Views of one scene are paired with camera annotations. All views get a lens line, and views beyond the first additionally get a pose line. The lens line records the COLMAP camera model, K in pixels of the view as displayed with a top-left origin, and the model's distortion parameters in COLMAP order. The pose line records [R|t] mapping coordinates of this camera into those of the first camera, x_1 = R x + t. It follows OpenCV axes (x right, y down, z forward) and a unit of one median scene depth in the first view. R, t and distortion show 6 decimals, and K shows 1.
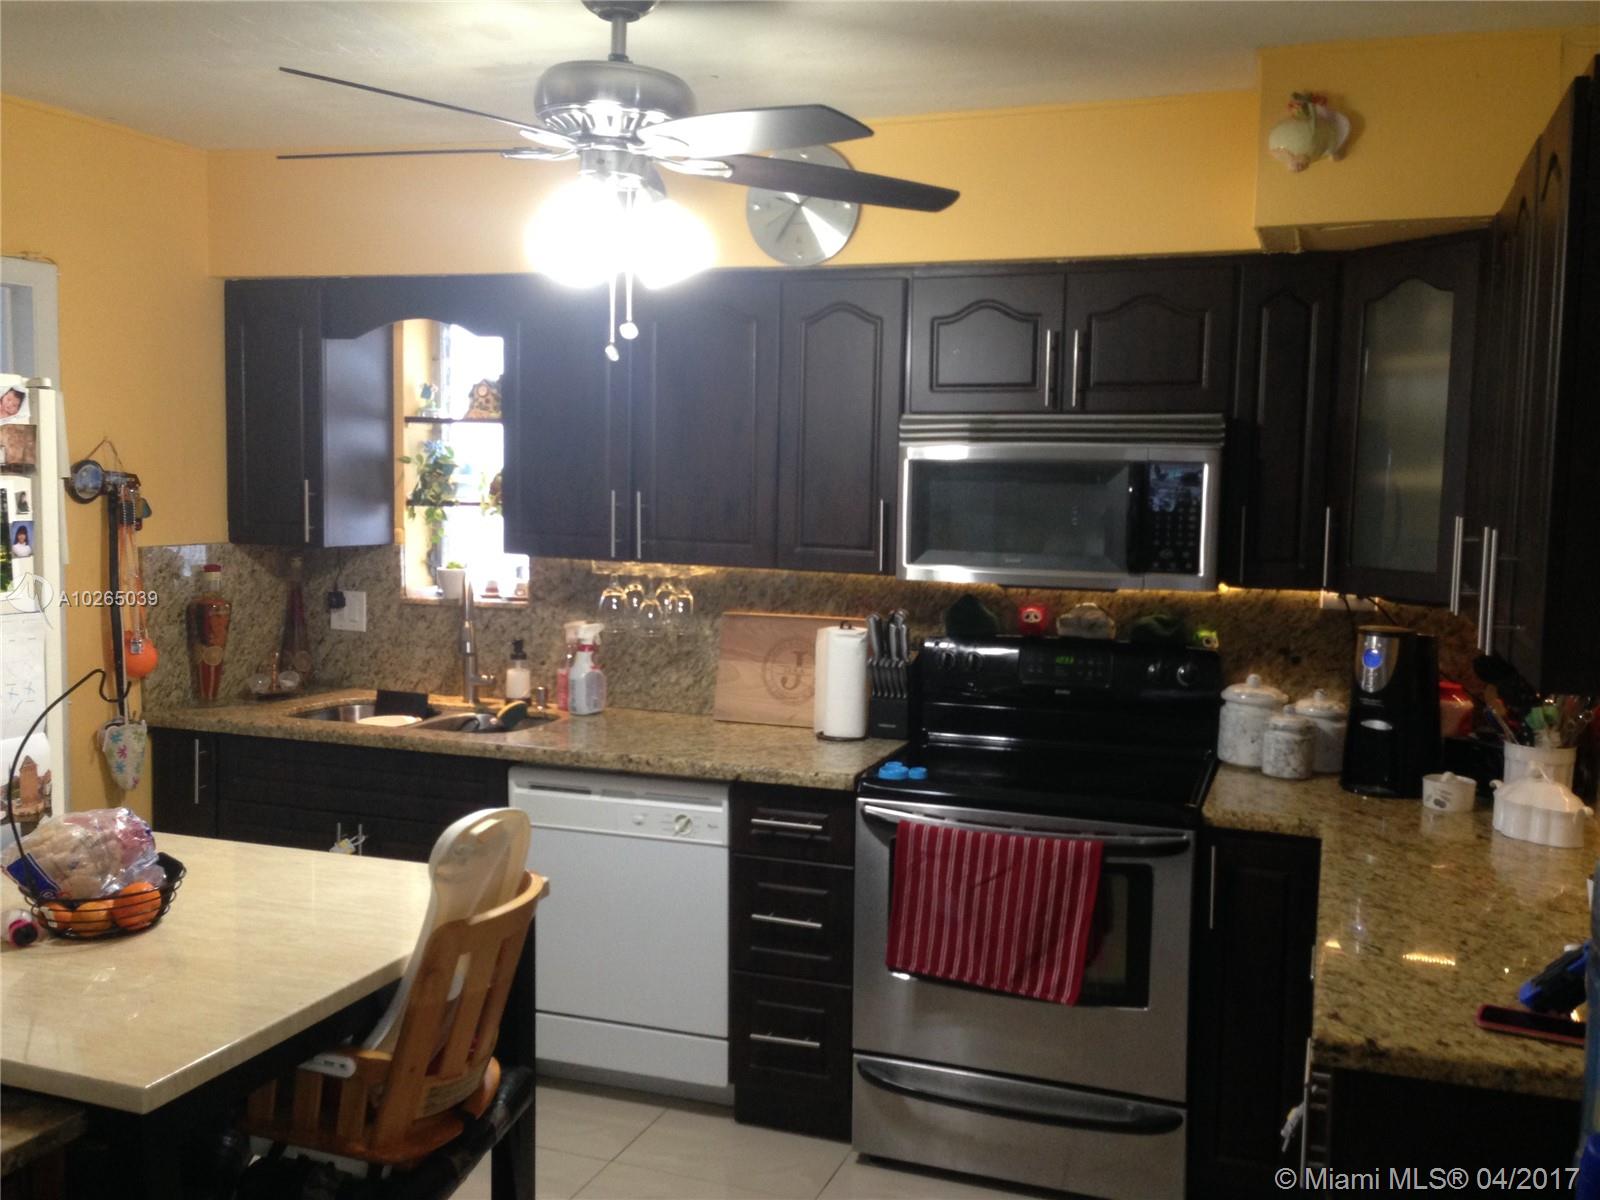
lens RADIAL K [[1483.6, 0, 809.6], [0, 1483.6, 596.3], [0, 0, 1]] dist [0.132437, -0.239520]
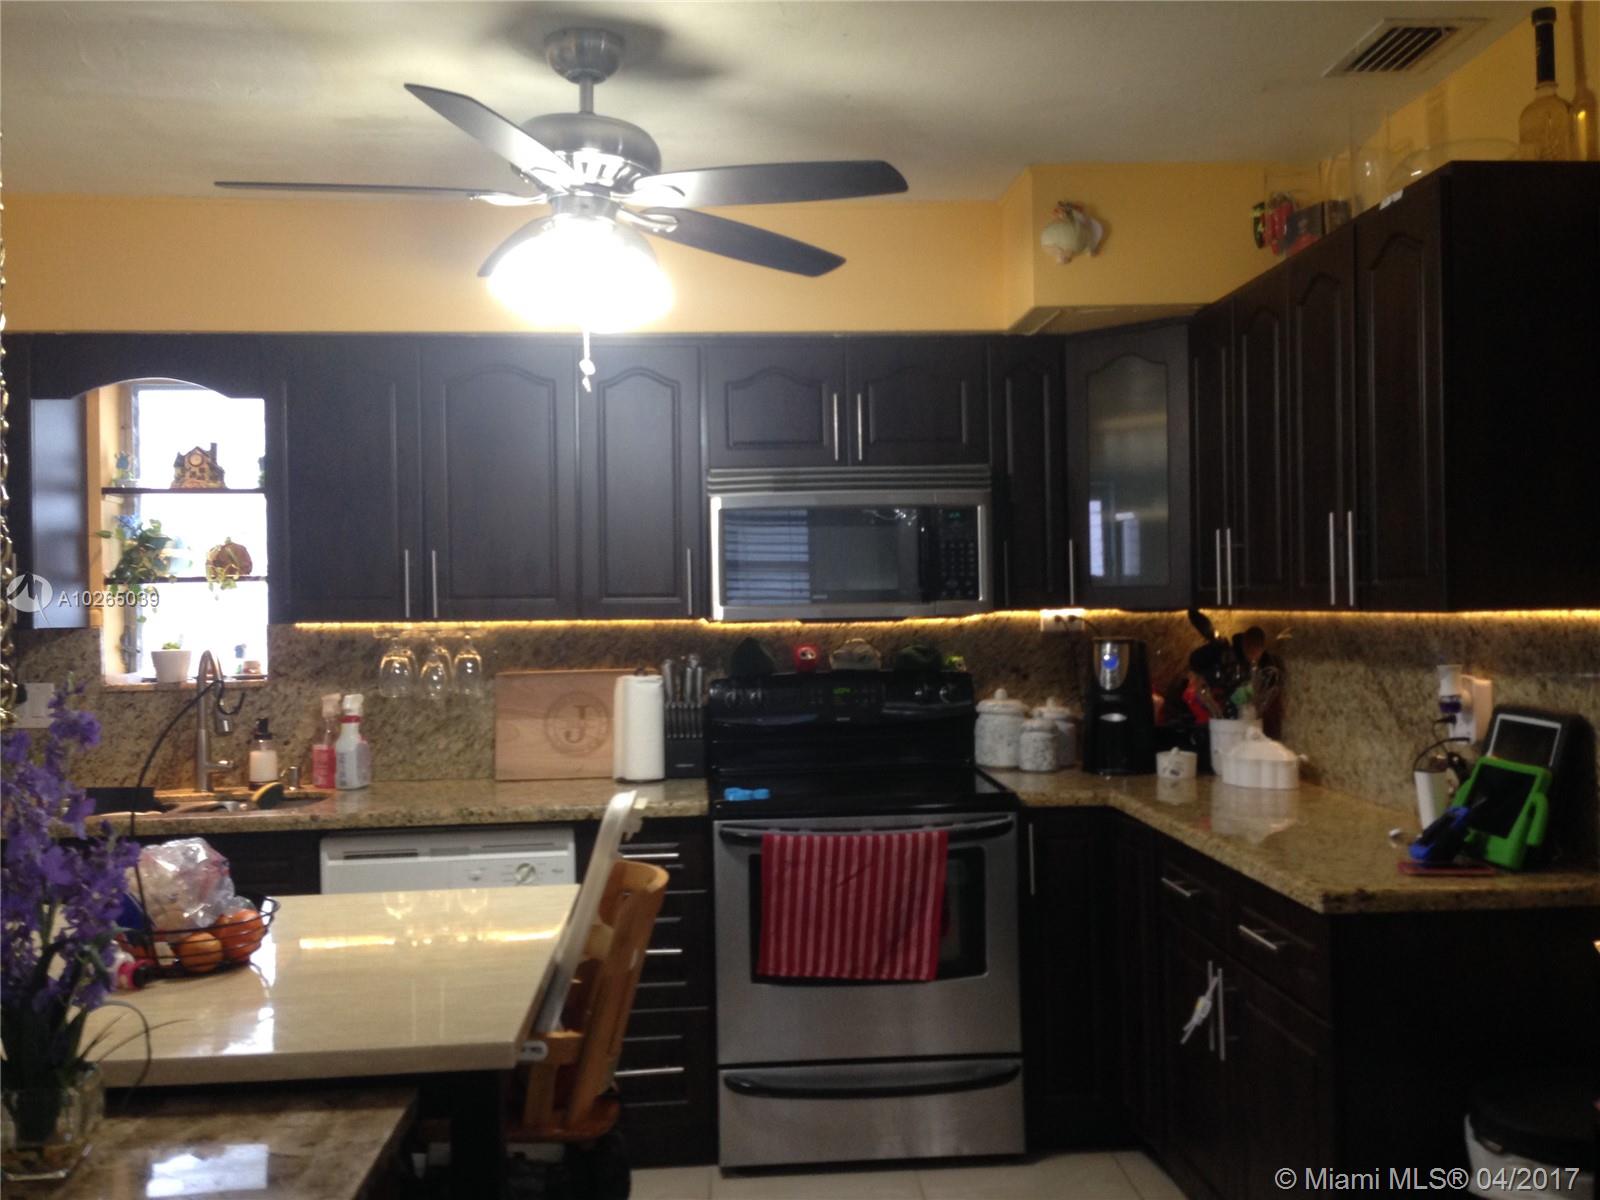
lens RADIAL K [[1484.7, 0, 808.0], [0, 1484.7, 597.1], [0, 0, 1]] dist [0.062457, -0.006466]
pose [[0.911798, -0.033561, 0.409266, -0.308753], [0.070821, 0.994572, -0.076225, 0.057128], [-0.404486, 0.098486, 0.909226, -0.005947]]
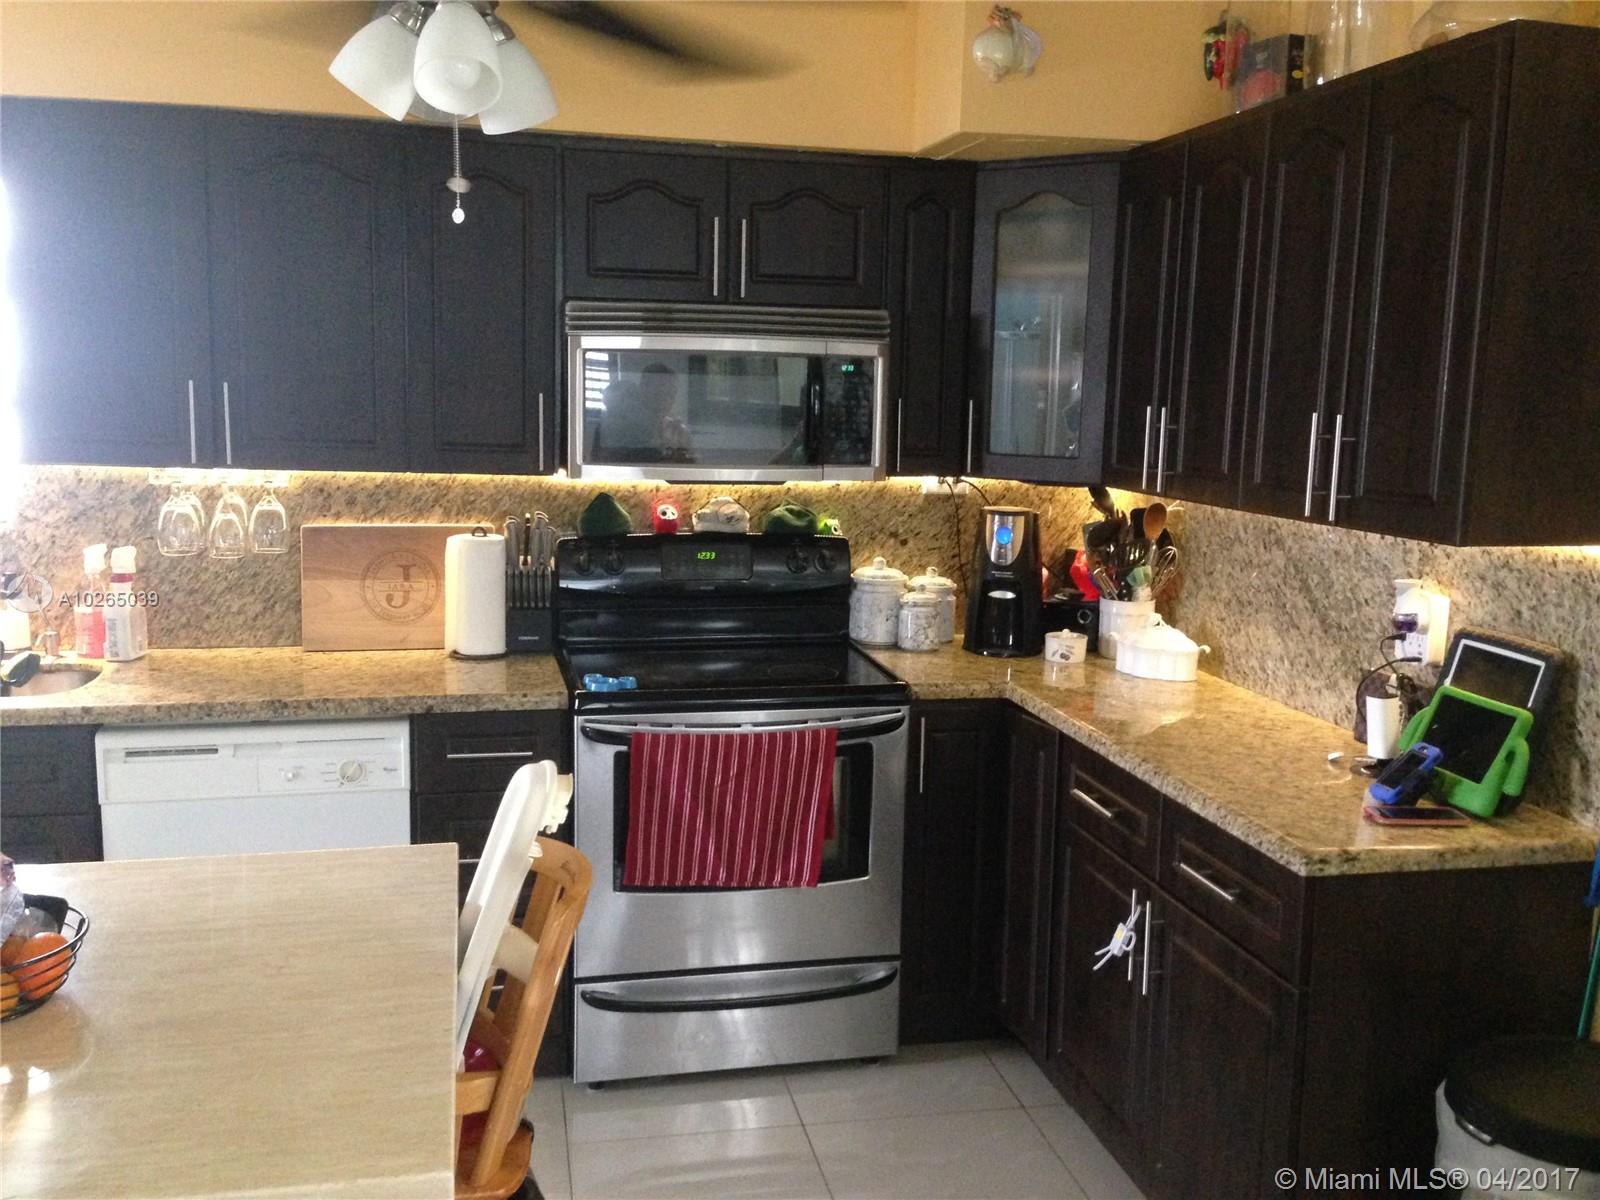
lens RADIAL K [[1484.7, 0, 808.0], [0, 1484.7, 597.1], [0, 0, 1]] dist [0.062457, -0.006466]
pose [[0.835885, -0.075269, 0.543719, -0.318848], [0.037437, 0.996065, 0.080335, -0.006800], [-0.547626, -0.046795, 0.835413, 0.135203]]
